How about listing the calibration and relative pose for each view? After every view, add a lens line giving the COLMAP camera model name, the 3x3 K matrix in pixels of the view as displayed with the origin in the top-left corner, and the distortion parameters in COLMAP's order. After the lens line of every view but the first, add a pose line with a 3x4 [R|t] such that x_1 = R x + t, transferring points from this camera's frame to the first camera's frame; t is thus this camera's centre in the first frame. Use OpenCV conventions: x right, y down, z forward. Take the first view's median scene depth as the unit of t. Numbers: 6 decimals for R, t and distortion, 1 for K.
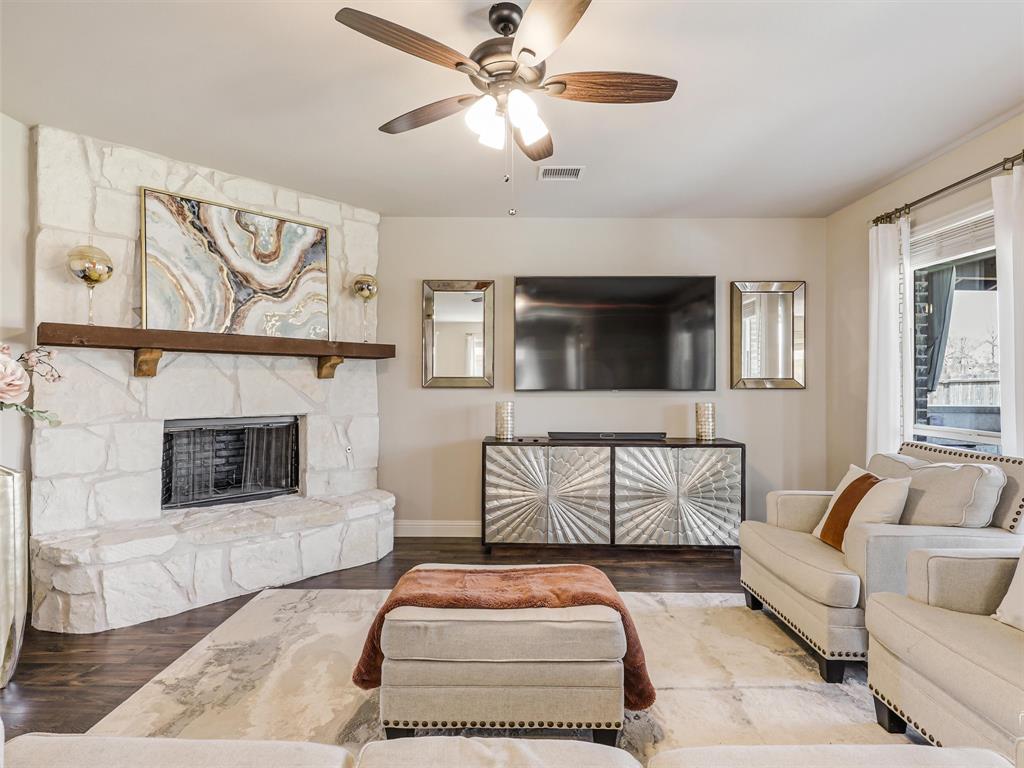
lens RADIAL K [[514.4, 0, 511.5], [0, 514.4, 379.3], [0, 0, 1]] dist [0.007312, -0.004062]
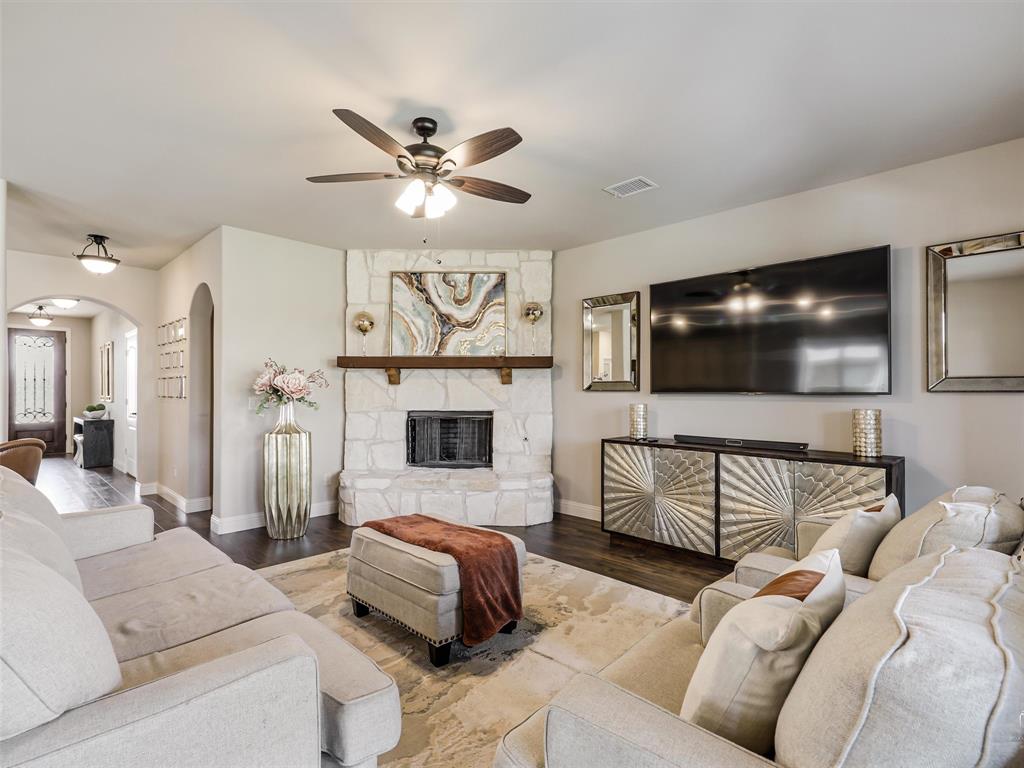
lens RADIAL K [[471.9, 0, 503.9], [0, 471.9, 384.6], [0, 0, 1]] dist [0.006454, -0.001849]
pose [[0.737668, -0.010704, -0.675079, 0.498192], [0.009801, 0.999939, -0.005145, 0.005770], [0.675092, -0.002821, 0.737728, 0.095910]]
